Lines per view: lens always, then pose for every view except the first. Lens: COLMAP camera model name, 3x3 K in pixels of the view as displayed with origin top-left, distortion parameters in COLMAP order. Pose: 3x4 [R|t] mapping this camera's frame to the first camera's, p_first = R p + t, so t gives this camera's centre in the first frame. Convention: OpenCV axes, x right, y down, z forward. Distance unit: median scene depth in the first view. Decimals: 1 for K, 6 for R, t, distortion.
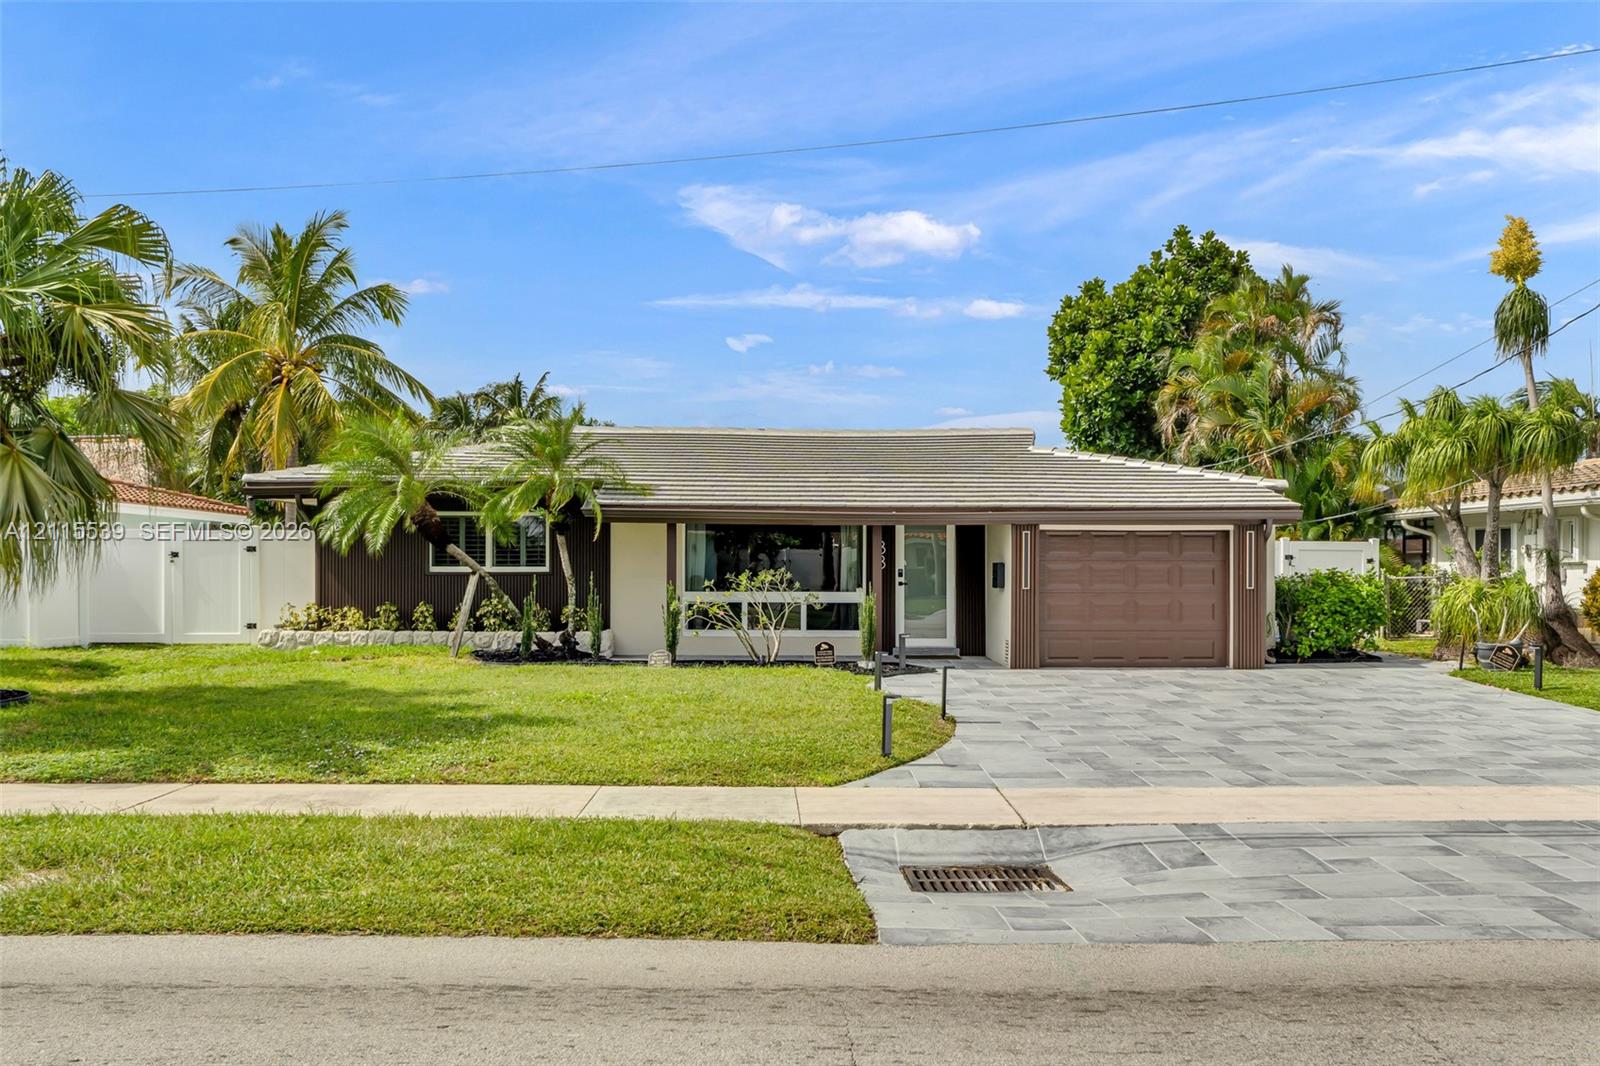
lens RADIAL K [[1002.9, 0, 800.0], [0, 1002.9, 533.0], [0, 0, 1]] dist [-0.003342, 0.000161]
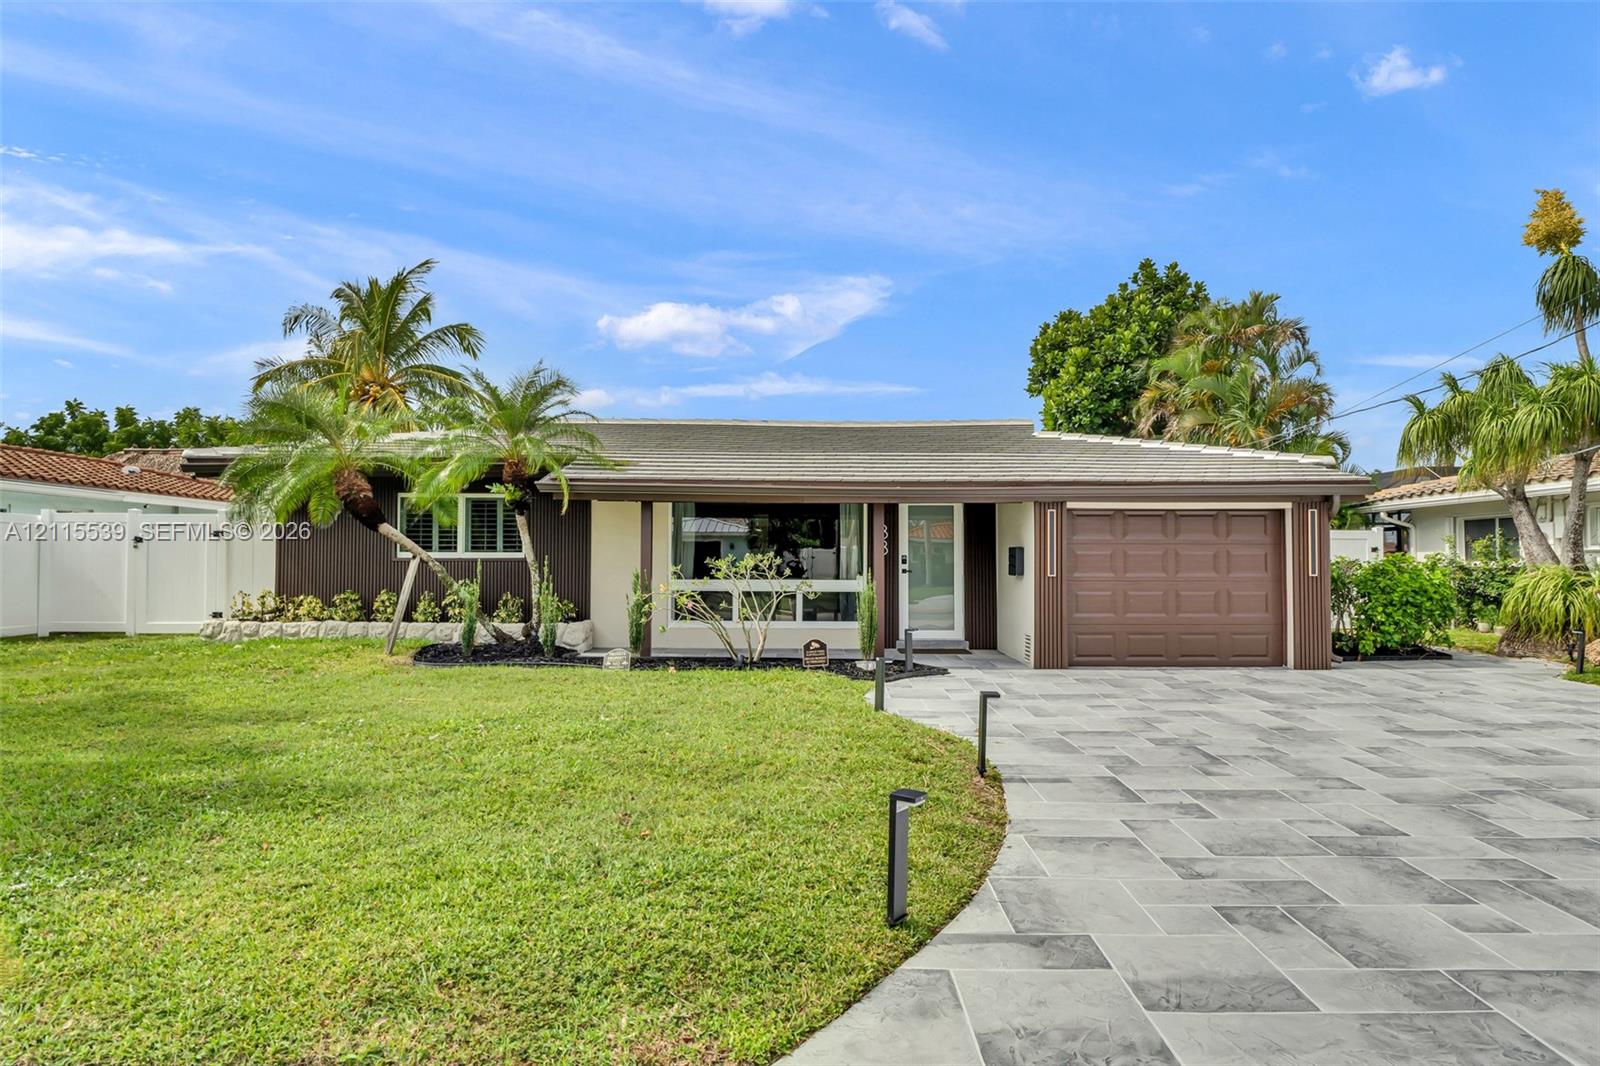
lens RADIAL K [[677.6, 0, 800.1], [0, 677.6, 538.5], [0, 0, 1]] dist [-0.007276, -0.000148]
pose [[0.999198, -0.001590, -0.040000, 0.030688], [0.001394, 0.999987, -0.004943, 0.024555], [0.040007, 0.004884, 0.999187, 0.388615]]
